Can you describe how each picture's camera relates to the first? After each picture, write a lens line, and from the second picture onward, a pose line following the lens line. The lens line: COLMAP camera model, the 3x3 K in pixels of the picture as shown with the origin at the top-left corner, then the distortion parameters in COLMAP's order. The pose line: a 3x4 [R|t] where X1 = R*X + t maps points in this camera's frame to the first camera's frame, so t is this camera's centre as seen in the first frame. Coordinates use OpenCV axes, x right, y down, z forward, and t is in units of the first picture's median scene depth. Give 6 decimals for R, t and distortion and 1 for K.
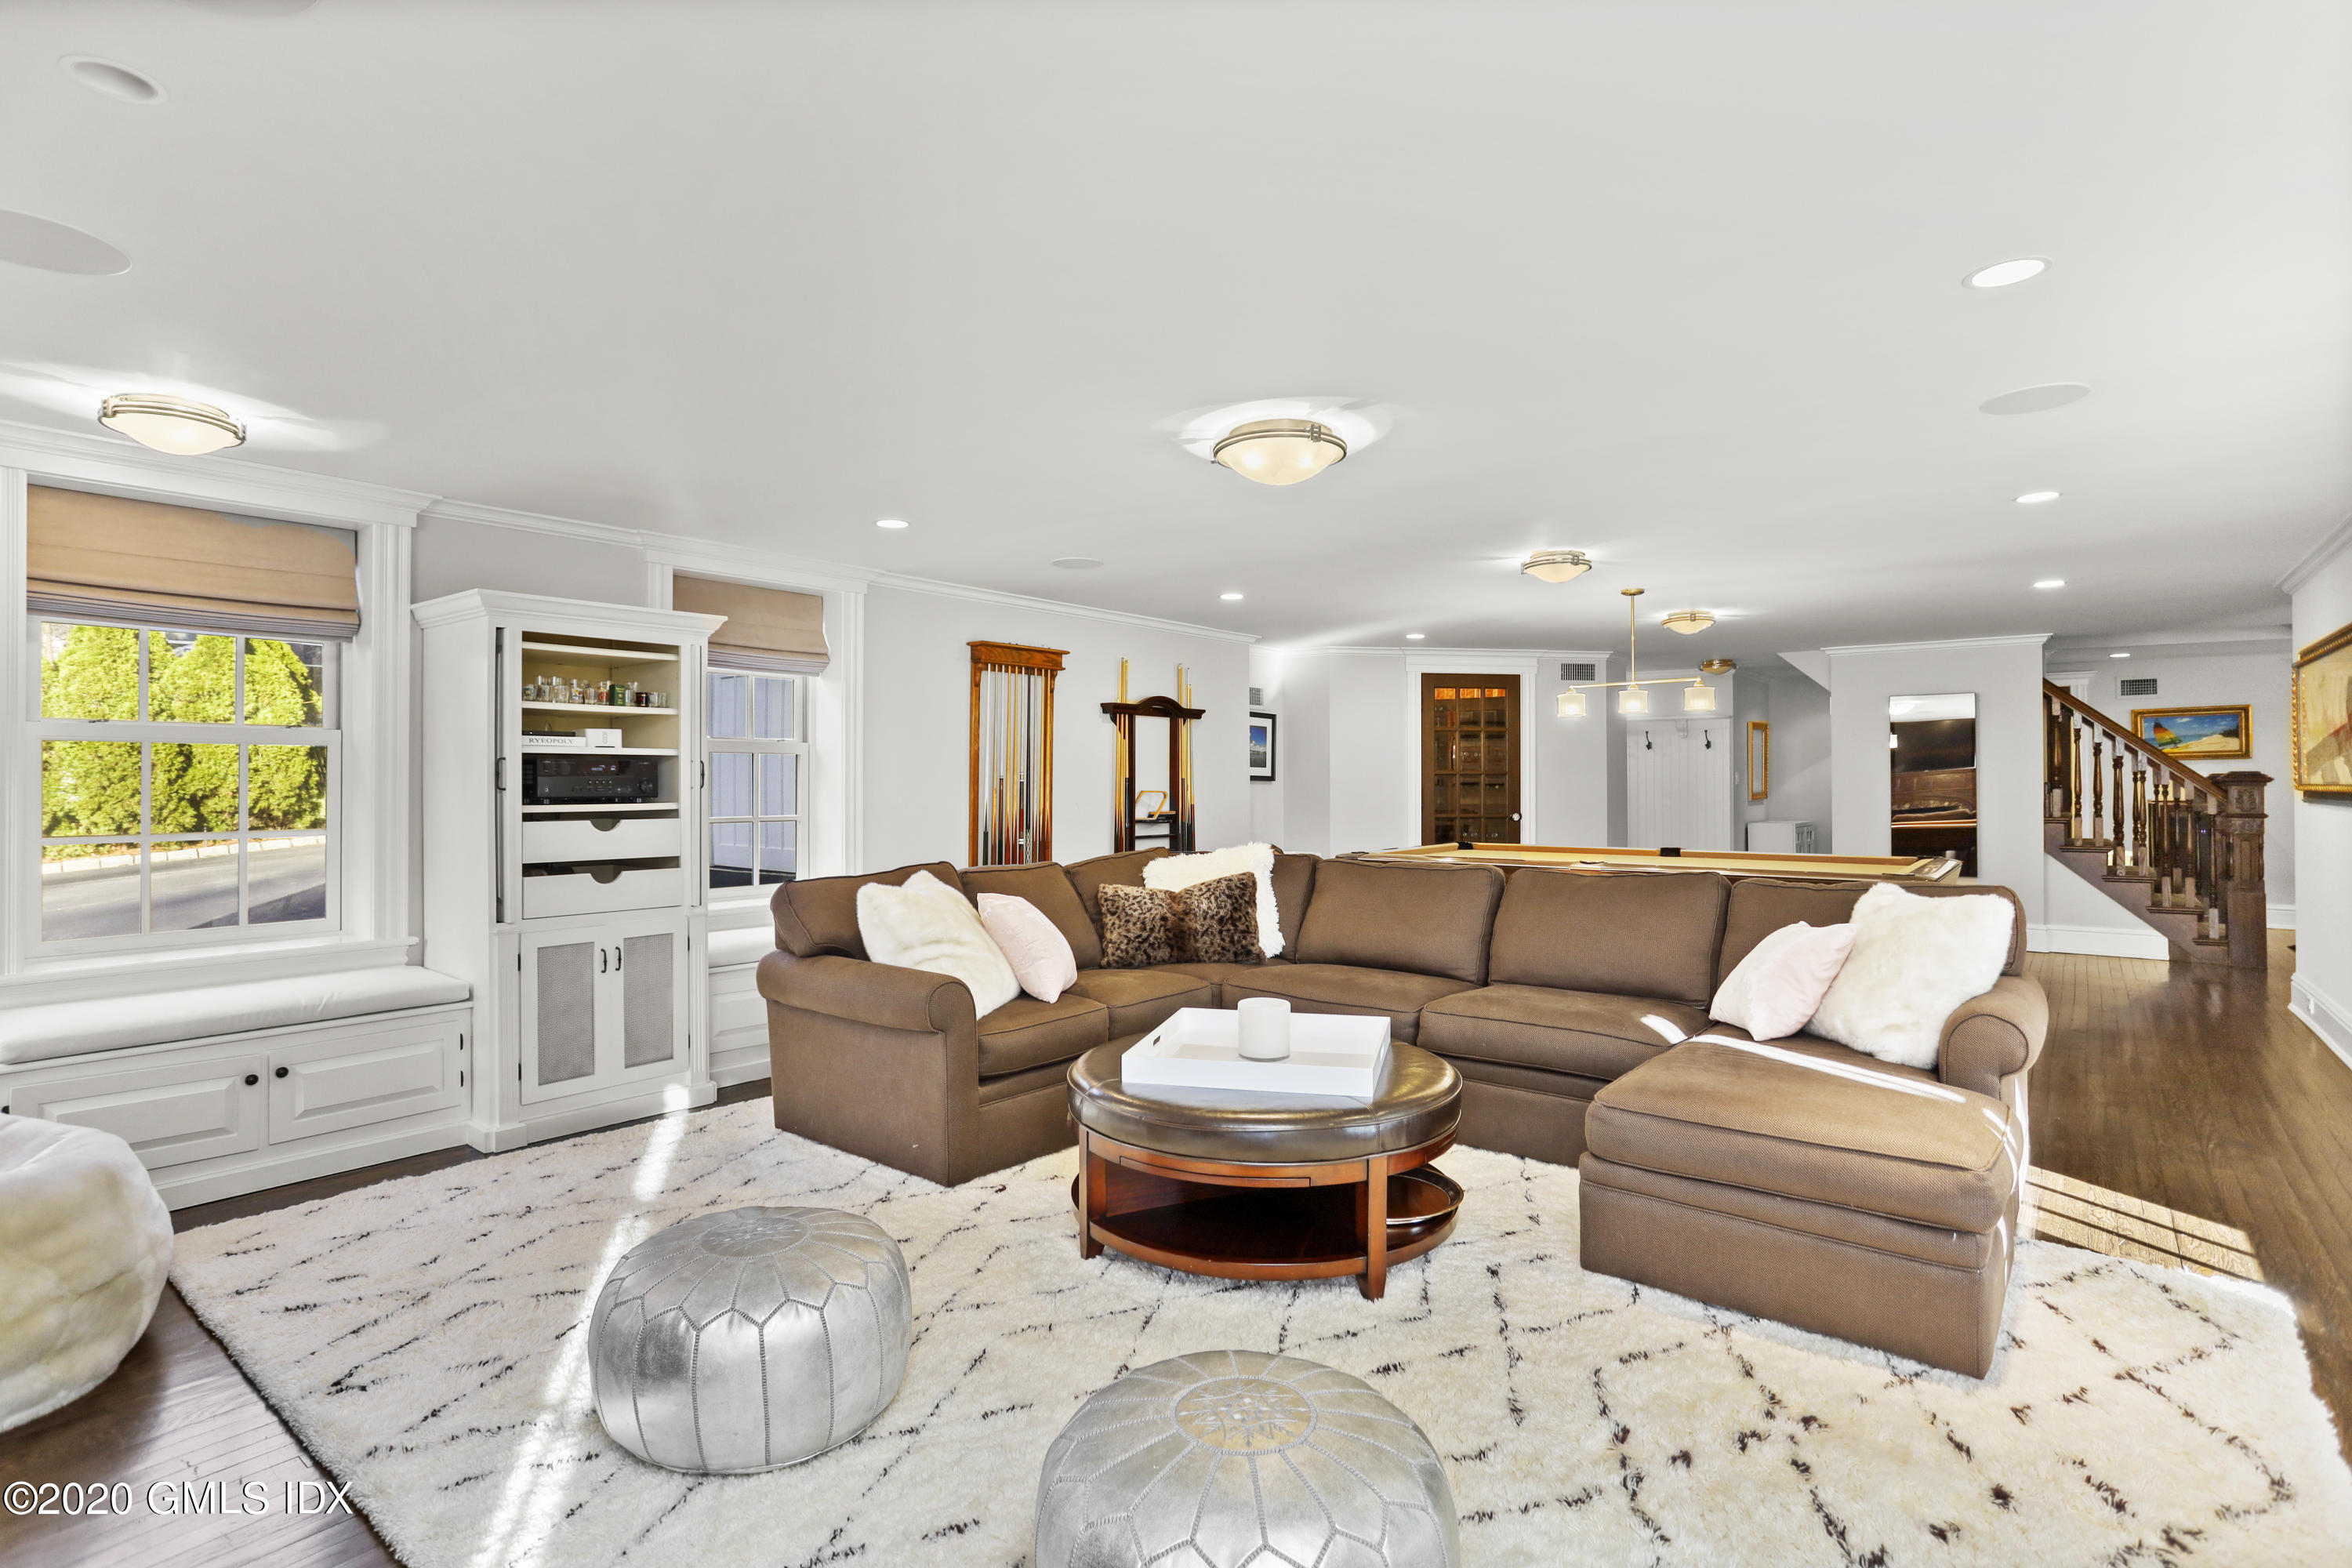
lens RADIAL K [[1173.2, 0, 1176.0], [0, 1173.2, 784.0], [0, 0, 1]] dist [-0.002034, -0.000400]
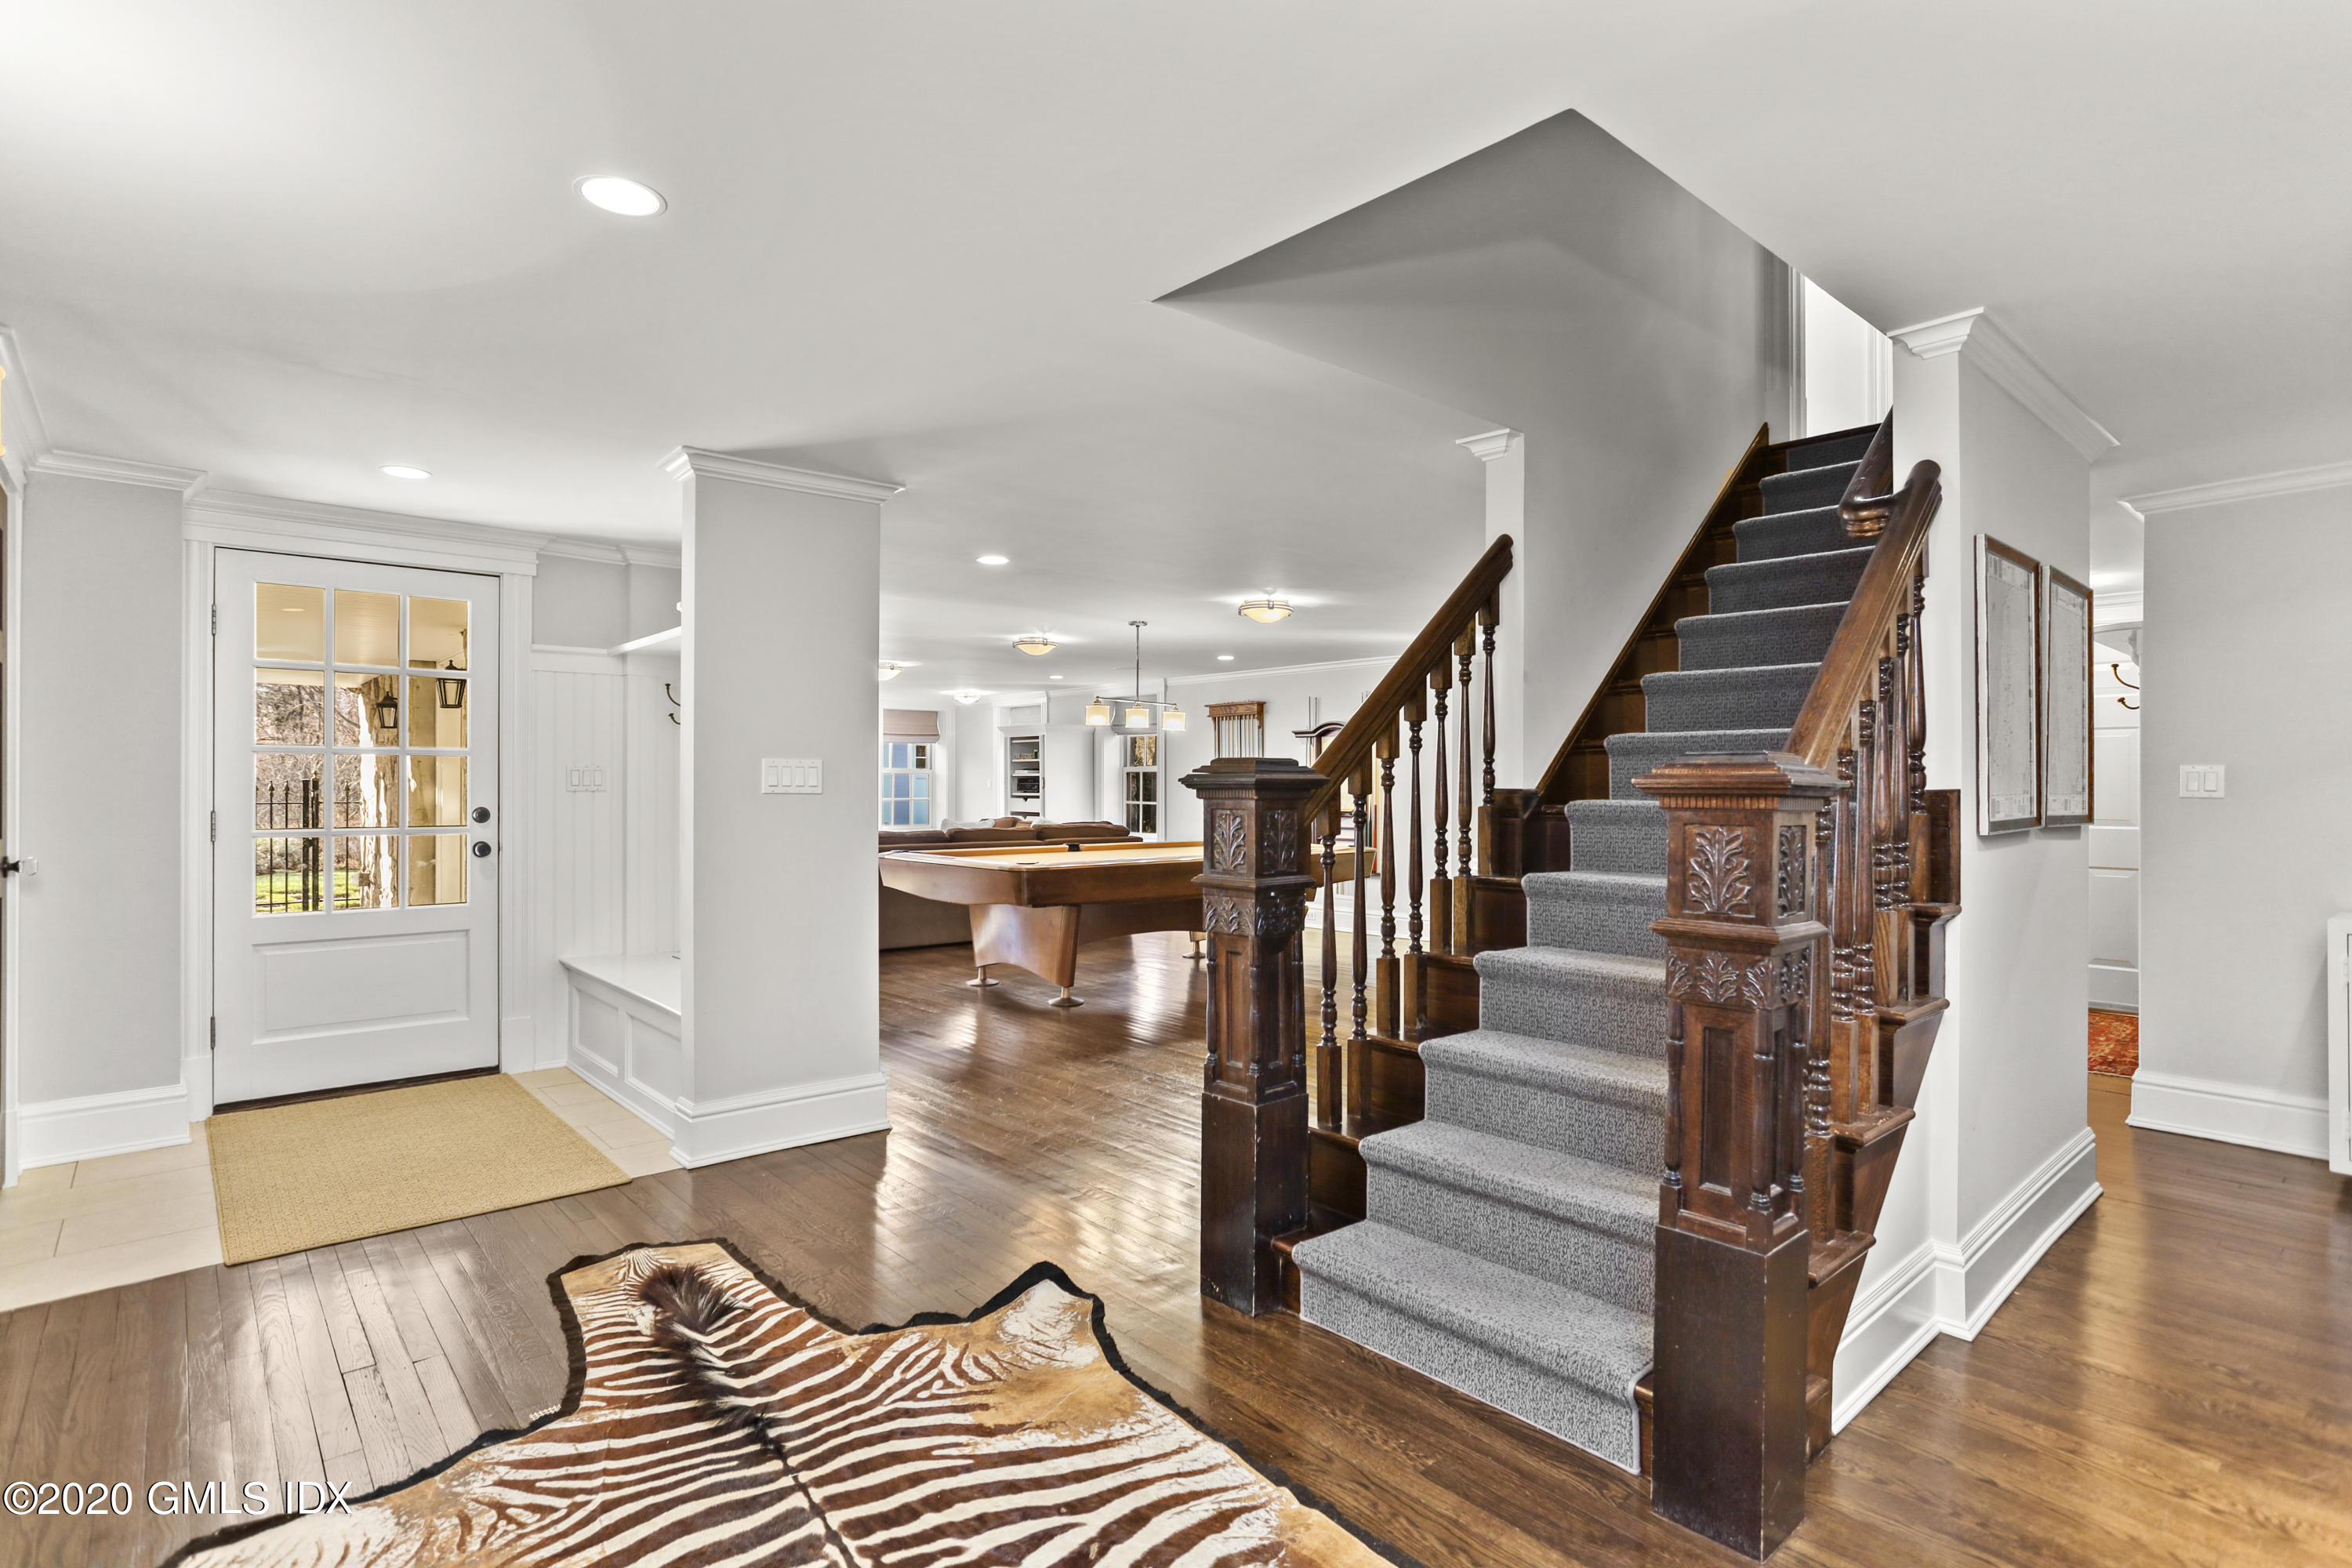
lens RADIAL K [[1173.2, 0, 1176.0], [0, 1173.2, 784.0], [0, 0, 1]] dist [-0.002034, -0.000400]
pose [[-0.174407, 0.000893, -0.984673, 1.343959], [-0.002047, 0.999997, 0.001269, -0.005796], [0.984672, 0.002237, -0.174405, 1.077471]]
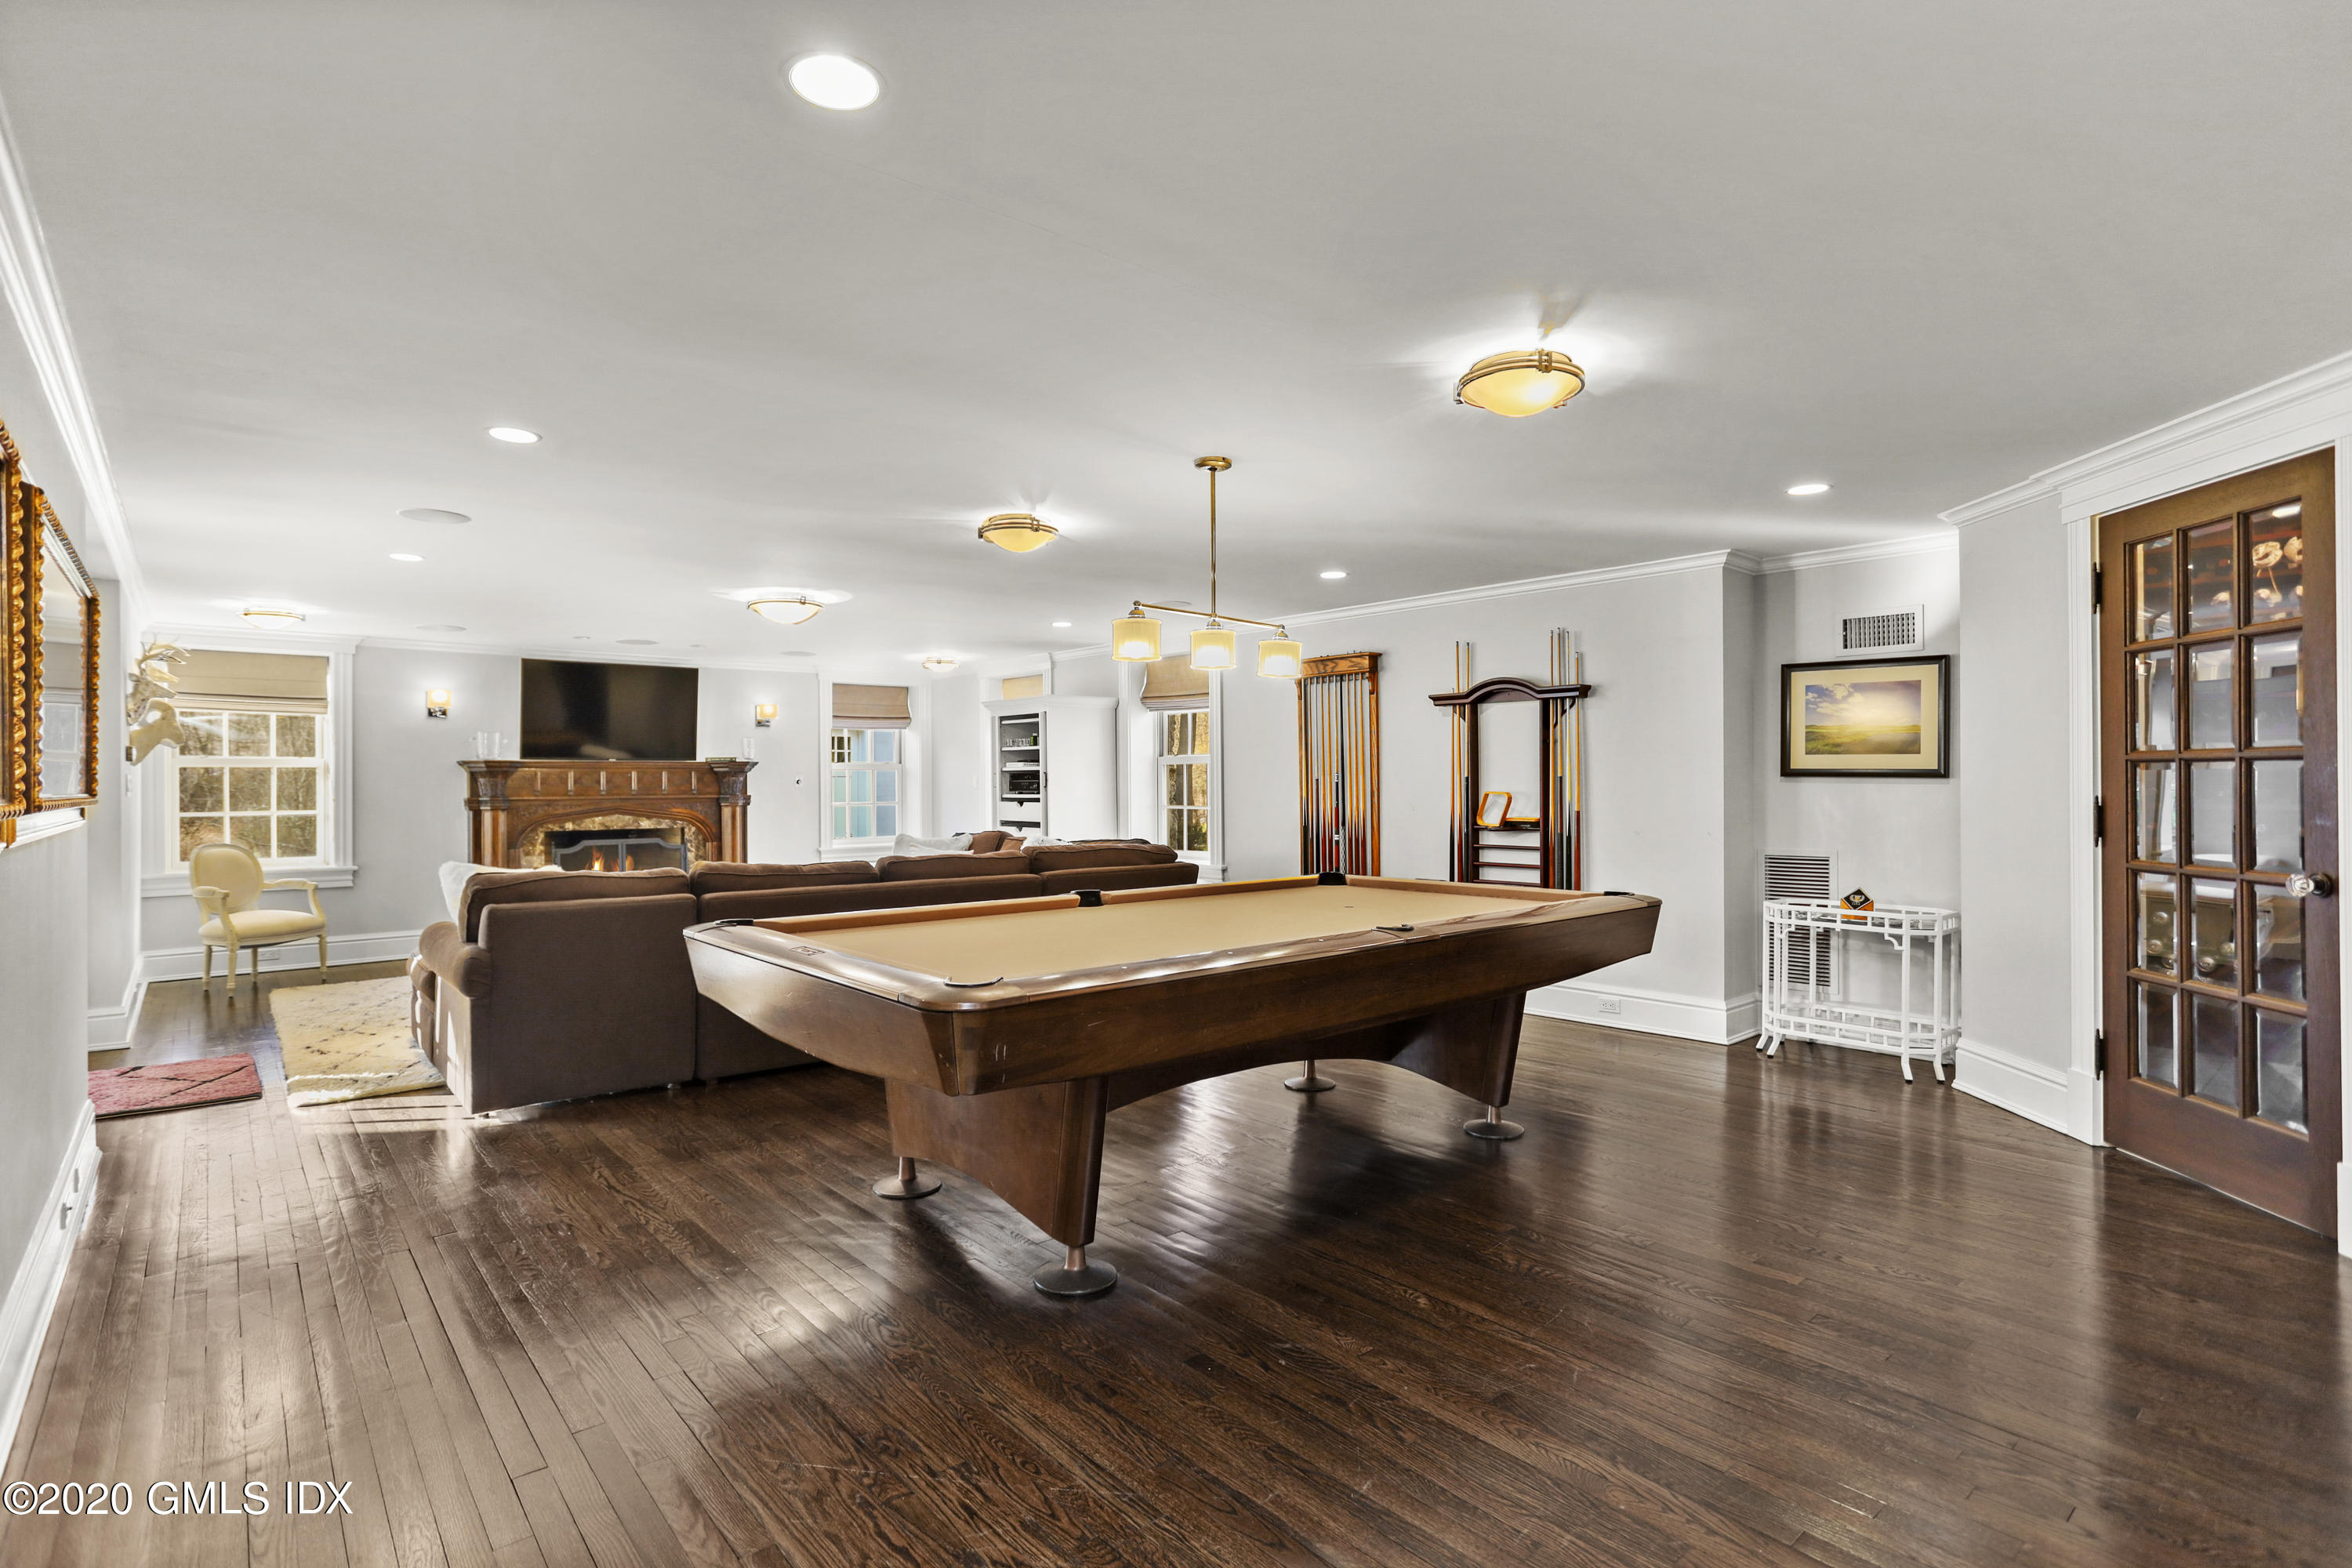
lens RADIAL K [[1173.2, 0, 1176.0], [0, 1173.2, 784.0], [0, 0, 1]] dist [-0.002034, -0.000400]
pose [[-0.187327, 0.003985, -0.982290, 0.858274], [0.004387, 0.999985, 0.003220, -0.004084], [0.982288, -0.003706, -0.187342, 0.947360]]
